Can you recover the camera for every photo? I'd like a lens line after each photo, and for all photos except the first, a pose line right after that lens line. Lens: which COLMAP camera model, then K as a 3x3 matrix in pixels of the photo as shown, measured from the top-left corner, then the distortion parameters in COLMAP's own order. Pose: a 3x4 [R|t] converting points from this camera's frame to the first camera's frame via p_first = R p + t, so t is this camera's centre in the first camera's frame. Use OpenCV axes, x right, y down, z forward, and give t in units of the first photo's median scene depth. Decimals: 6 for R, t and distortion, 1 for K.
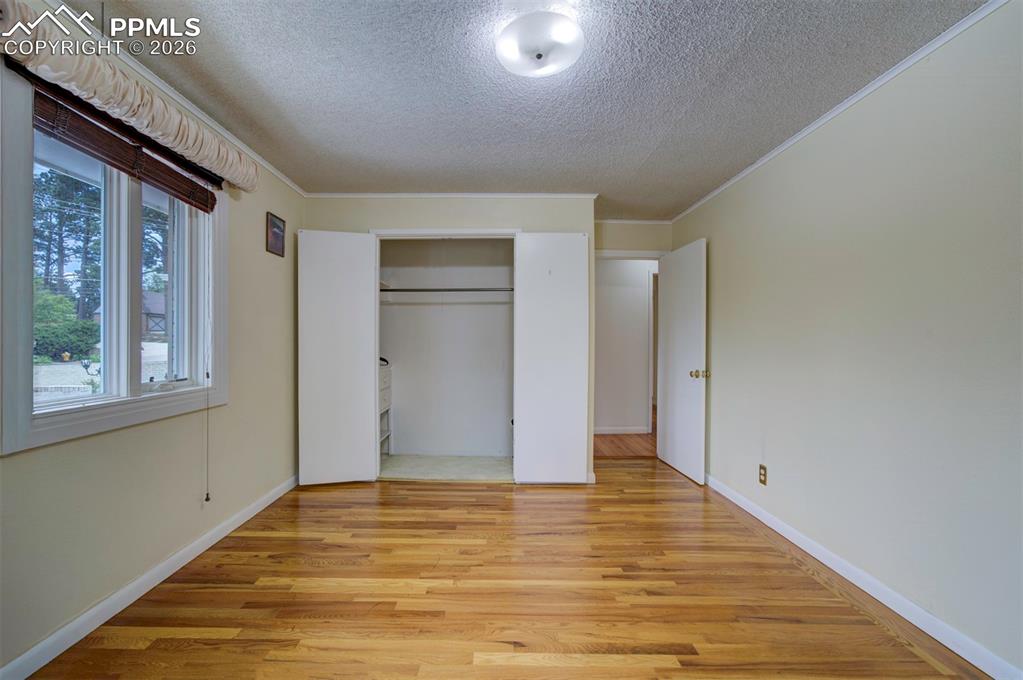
lens RADIAL K [[409.6, 0, 511.0], [0, 409.6, 341.1], [0, 0, 1]] dist [0.001067, 0.000194]
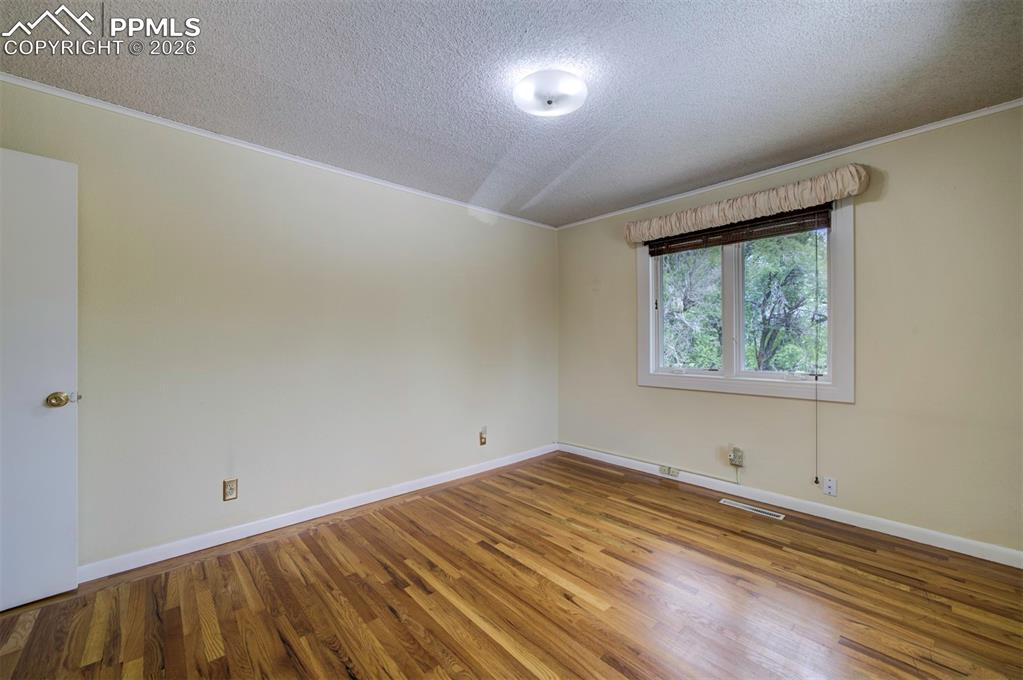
lens RADIAL K [[409.6, 0, 511.9], [0, 409.6, 340.6], [0, 0, 1]] dist [0.001067, 0.000194]
pose [[-0.668978, 0.002666, 0.743277, -0.605754], [0.001143, 0.999996, -0.002558, 0.013424], [-0.743281, -0.000862, -0.668978, 1.546926]]
